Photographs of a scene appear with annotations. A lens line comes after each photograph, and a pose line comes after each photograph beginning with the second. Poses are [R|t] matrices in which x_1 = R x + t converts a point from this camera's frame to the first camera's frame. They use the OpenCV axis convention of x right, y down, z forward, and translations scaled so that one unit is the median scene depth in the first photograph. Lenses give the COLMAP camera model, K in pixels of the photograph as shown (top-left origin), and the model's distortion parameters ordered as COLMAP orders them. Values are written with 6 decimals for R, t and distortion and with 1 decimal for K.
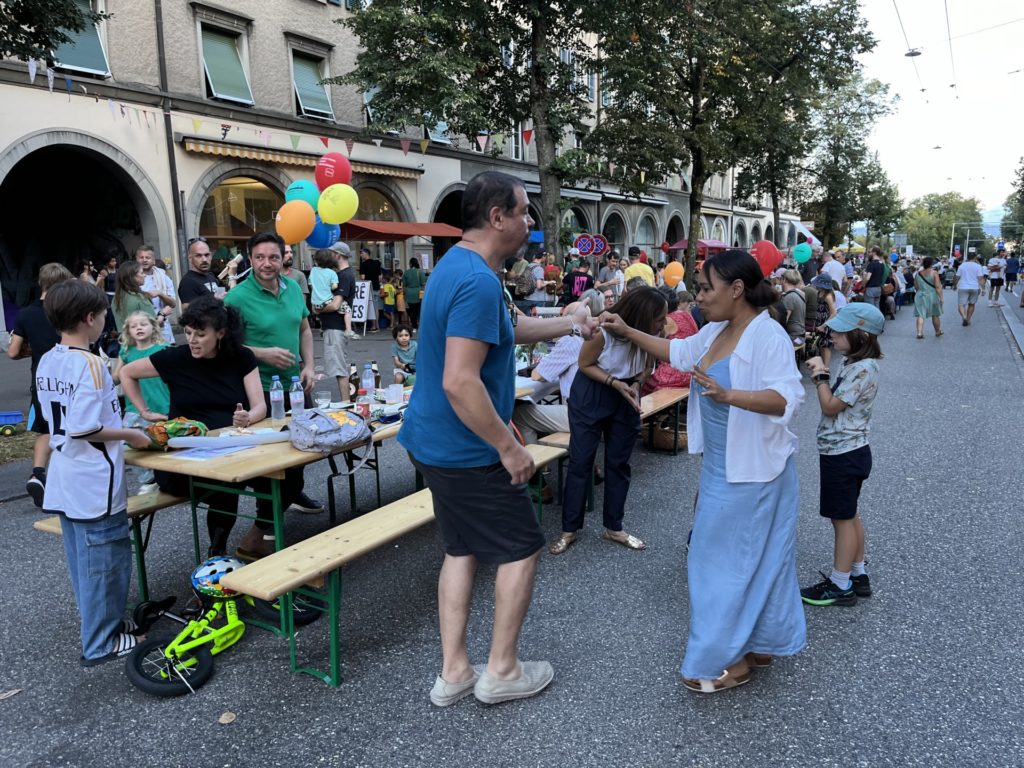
lens RADIAL K [[783.9, 0, 512.7], [0, 783.9, 399.5], [0, 0, 1]] dist [0.048264, -0.073049]
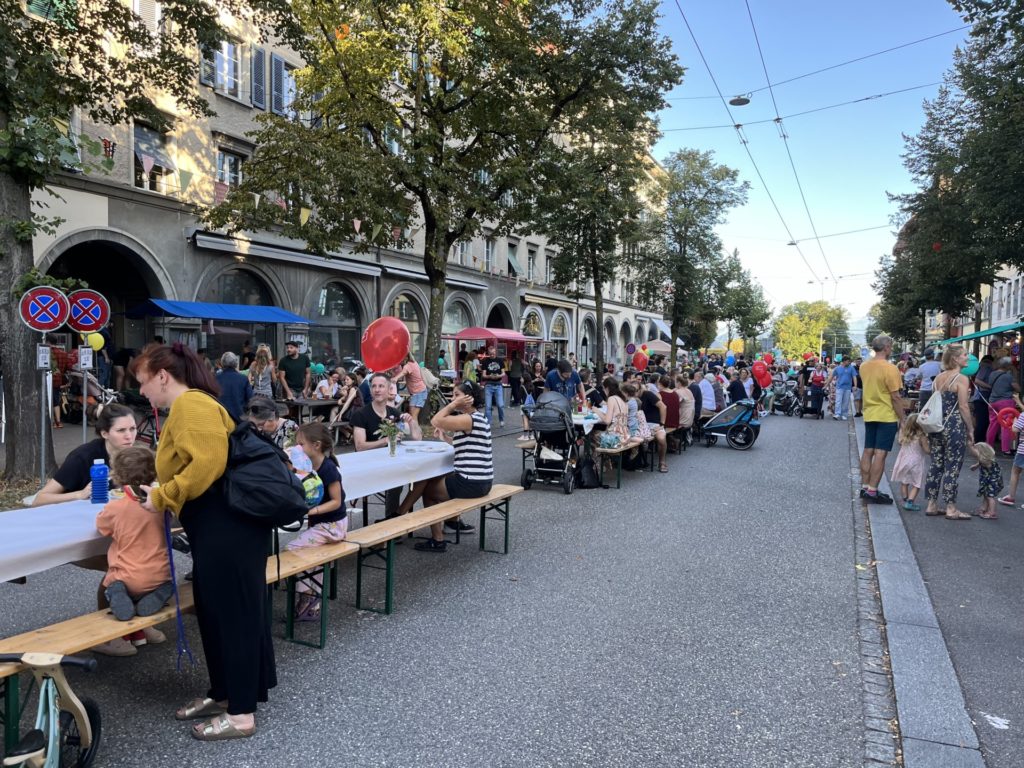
lens RADIAL K [[783.9, 0, 512.7], [0, 783.9, 399.5], [0, 0, 1]] dist [0.048264, -0.073049]
pose [[0.991904, 0.025110, 0.124481, 0.113028], [-0.010423, 0.993046, -0.117264, -0.030583], [-0.126560, 0.115017, 0.985268, 0.170294]]
